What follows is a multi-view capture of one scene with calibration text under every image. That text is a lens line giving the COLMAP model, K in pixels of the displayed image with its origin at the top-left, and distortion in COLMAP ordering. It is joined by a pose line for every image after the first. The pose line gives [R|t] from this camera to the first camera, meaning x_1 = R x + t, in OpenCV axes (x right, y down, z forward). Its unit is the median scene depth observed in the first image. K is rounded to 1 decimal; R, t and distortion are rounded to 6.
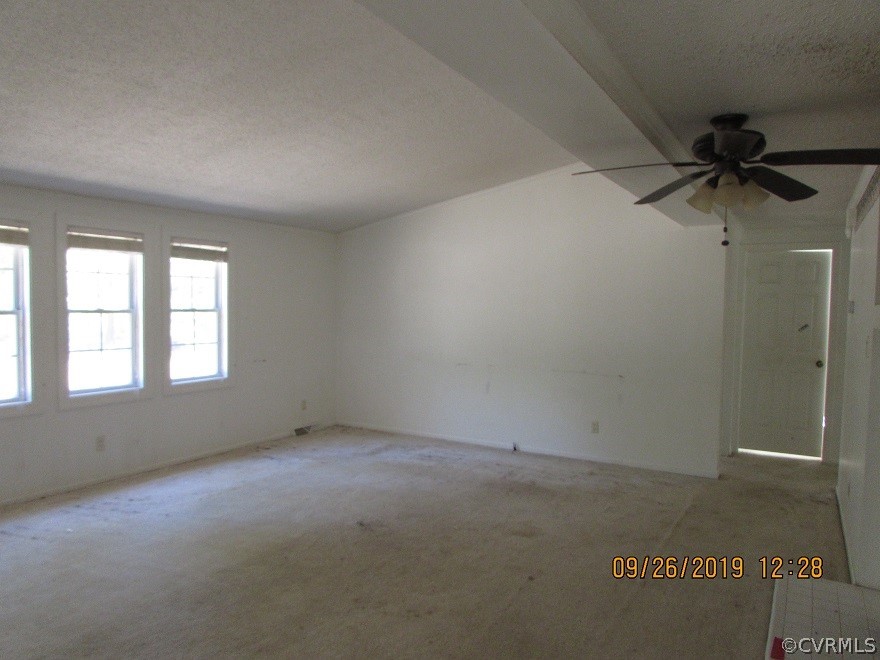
lens RADIAL K [[626.8, 0, 440.0], [0, 626.8, 330.0], [0, 0, 1]] dist [-0.005612, -0.003552]
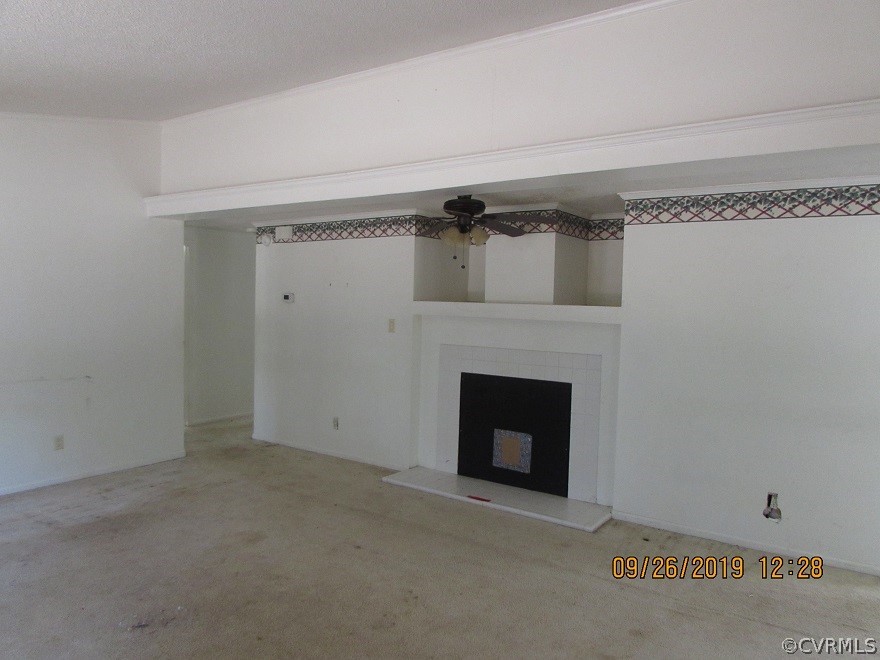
lens RADIAL K [[626.8, 0, 440.0], [0, 626.8, 330.0], [0, 0, 1]] dist [-0.005612, -0.003552]
pose [[0.071481, -0.061023, 0.995574, -0.600053], [0.025524, 0.997912, 0.059334, -0.033626], [-0.997115, 0.021170, 0.072889, 0.490321]]
